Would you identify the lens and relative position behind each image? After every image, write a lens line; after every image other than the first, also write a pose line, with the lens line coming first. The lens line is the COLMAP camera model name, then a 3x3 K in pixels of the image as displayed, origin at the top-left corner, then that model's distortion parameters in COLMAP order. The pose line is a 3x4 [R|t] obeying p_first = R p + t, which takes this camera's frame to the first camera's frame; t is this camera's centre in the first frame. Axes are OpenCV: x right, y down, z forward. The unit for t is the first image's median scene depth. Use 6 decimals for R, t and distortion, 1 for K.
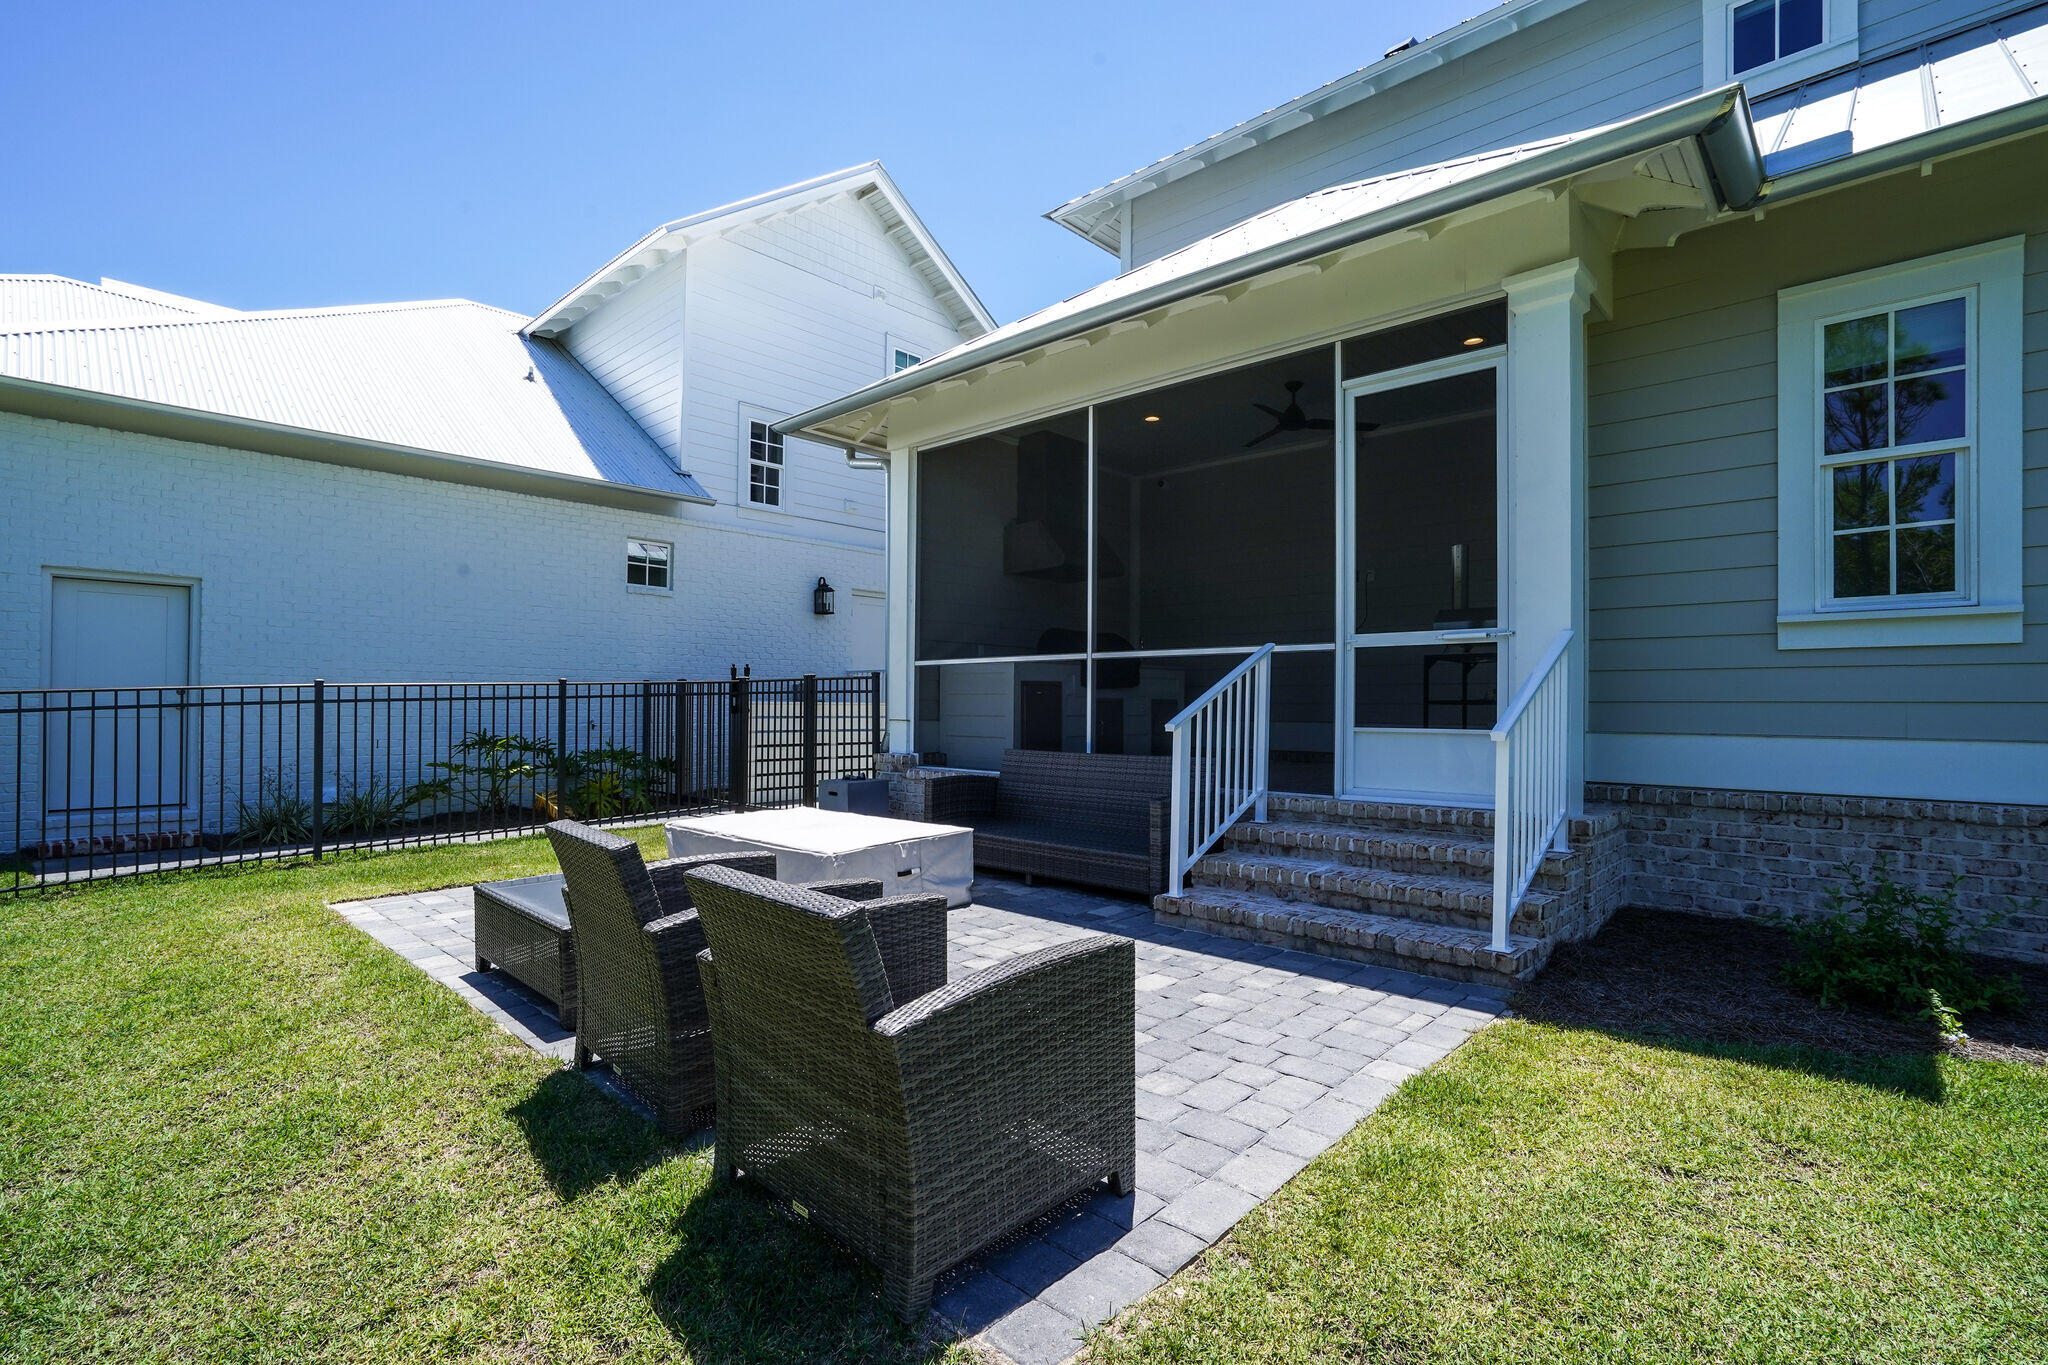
lens RADIAL K [[953.0, 0, 1020.6], [0, 953.0, 693.7], [0, 0, 1]] dist [-0.045768, 0.019558]
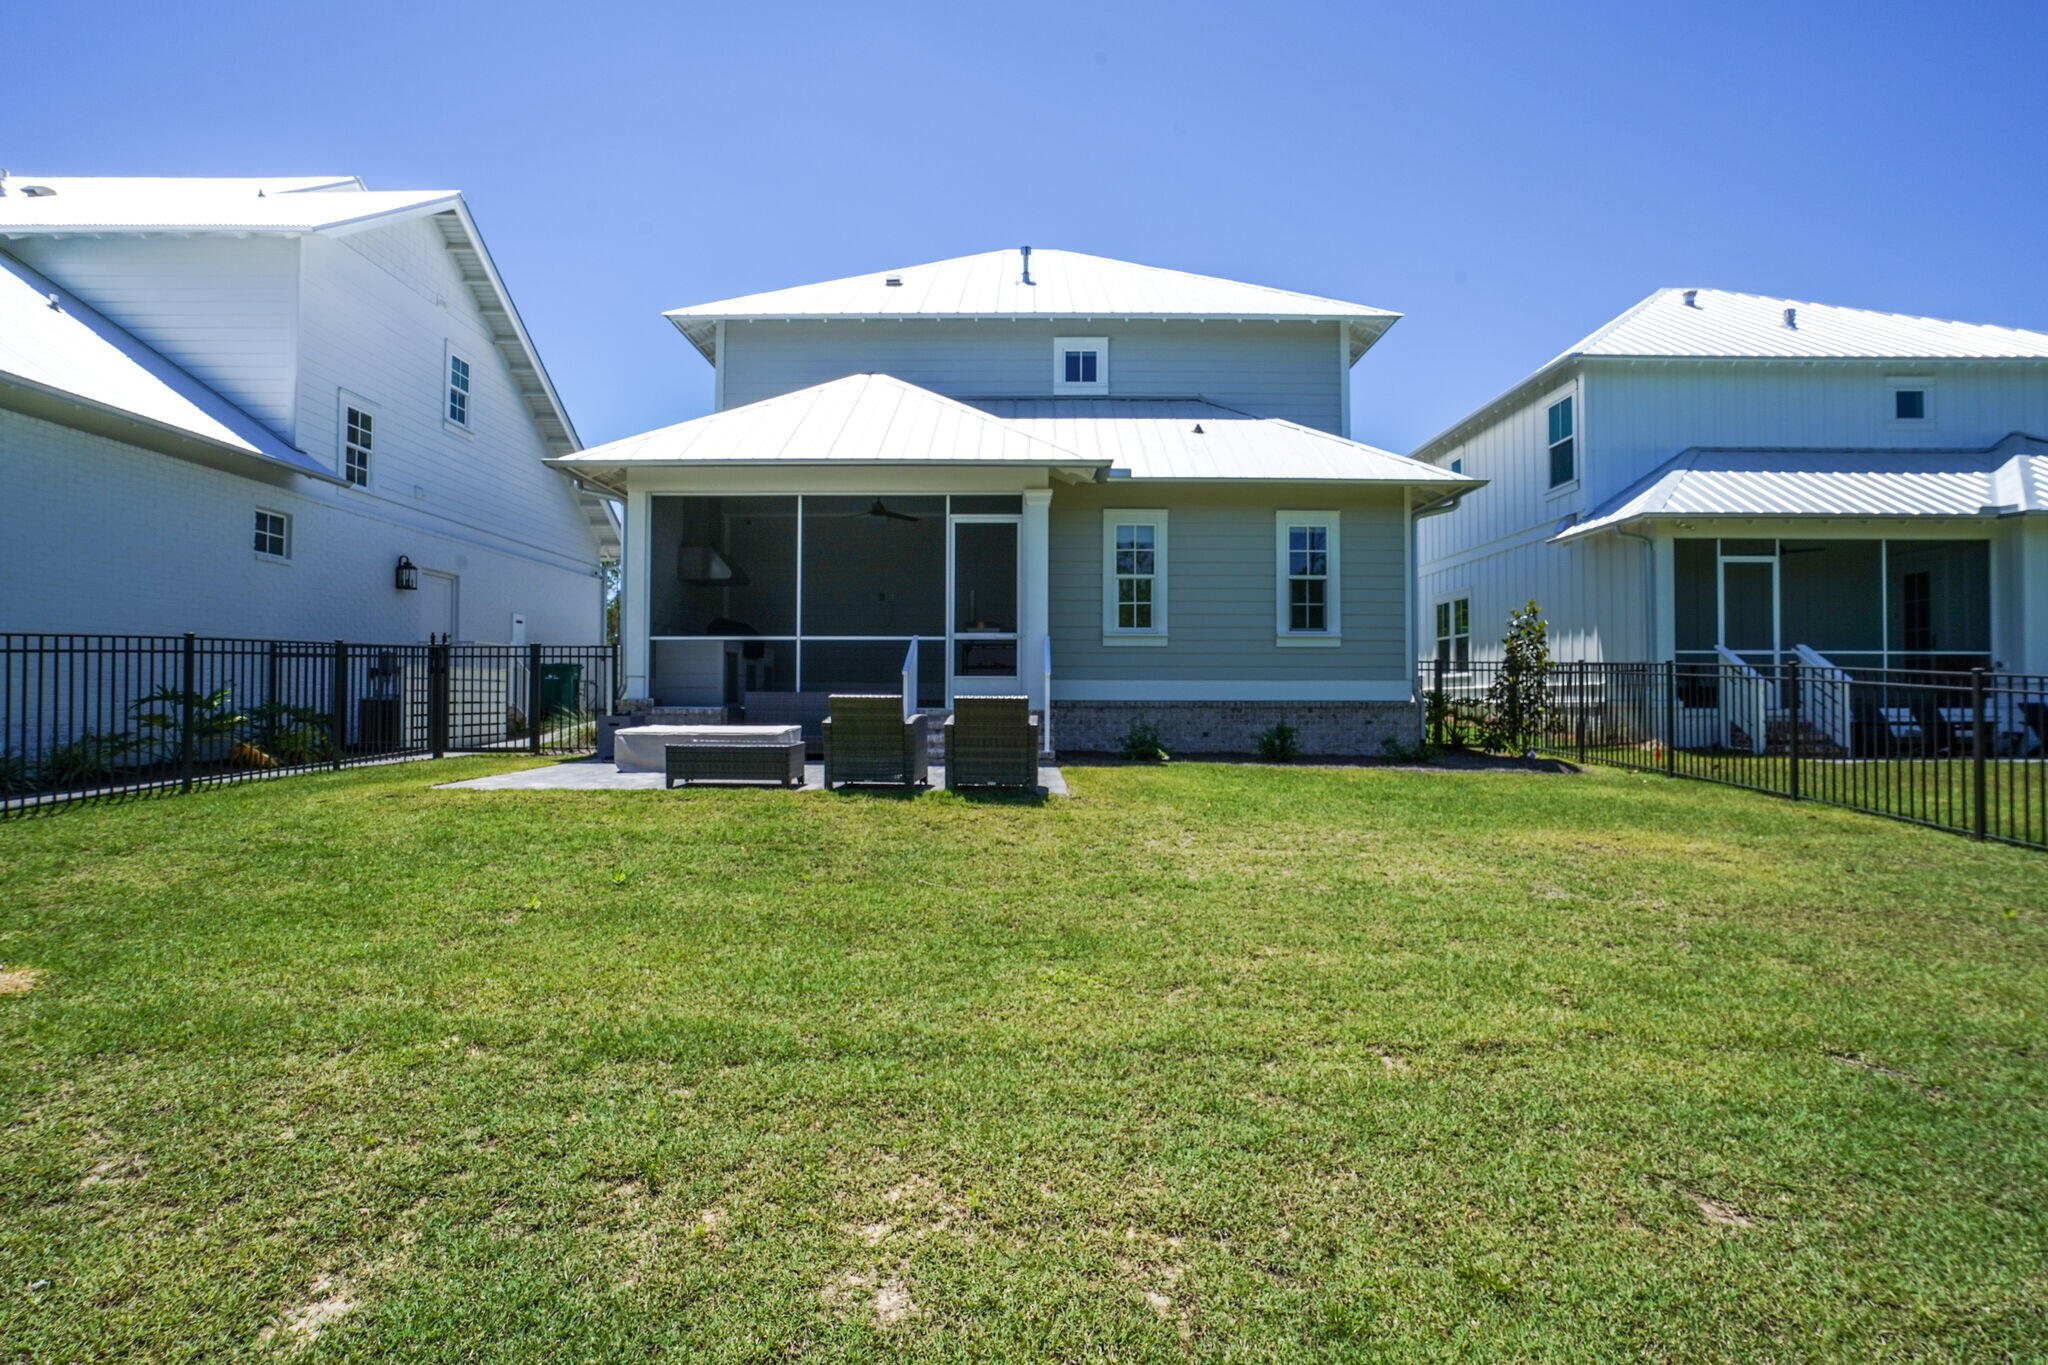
lens RADIAL K [[967.9, 0, 1017.1], [0, 967.9, 679.4], [0, 0, 1]] dist [-0.053635, 0.033579]
pose [[0.736691, 0.009128, 0.676168, -0.698431], [-0.007194, 0.999958, -0.005661, 0.036793], [-0.676191, -0.000694, 0.736726, -0.487050]]
